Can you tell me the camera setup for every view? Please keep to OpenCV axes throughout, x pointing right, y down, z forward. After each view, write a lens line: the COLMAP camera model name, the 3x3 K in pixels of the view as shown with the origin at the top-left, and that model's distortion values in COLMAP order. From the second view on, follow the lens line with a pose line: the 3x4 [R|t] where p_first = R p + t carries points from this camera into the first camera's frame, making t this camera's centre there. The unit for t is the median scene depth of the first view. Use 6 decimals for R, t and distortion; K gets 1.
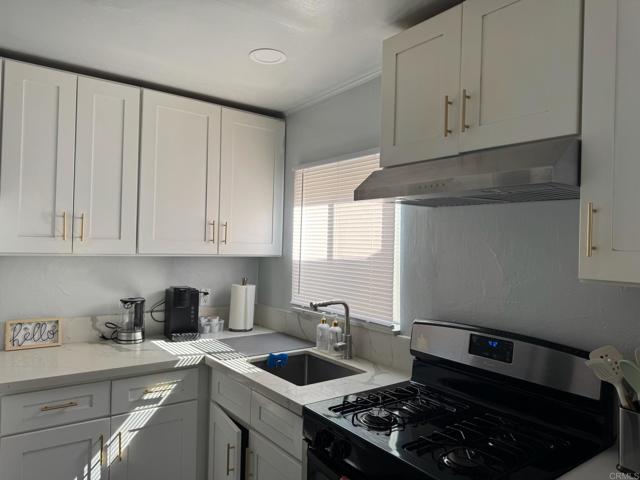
lens RADIAL K [[452.5, 0, 319.8], [0, 452.5, 239.7], [0, 0, 1]] dist [-0.000756, -0.000265]
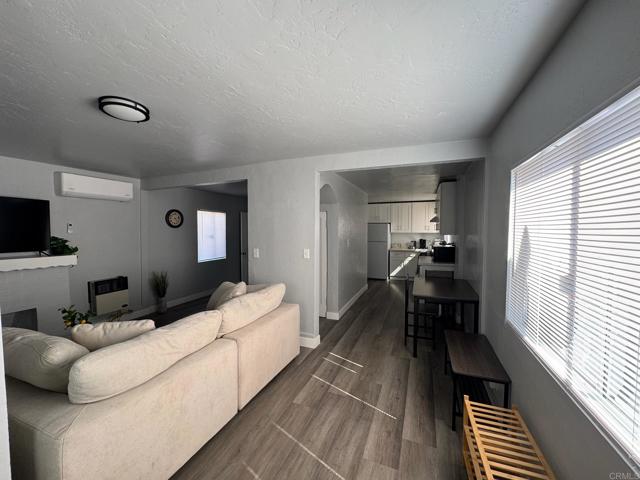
lens RADIAL K [[255.4, 0, 321.8], [0, 255.4, 240.2], [0, 0, 1]] dist [-0.002646, 0.001170]
pose [[0.530277, 0.009244, -0.847774, 1.561494], [0.024490, 0.999356, 0.026216, 0.018819], [0.847470, -0.034664, 0.529710, -1.499803]]
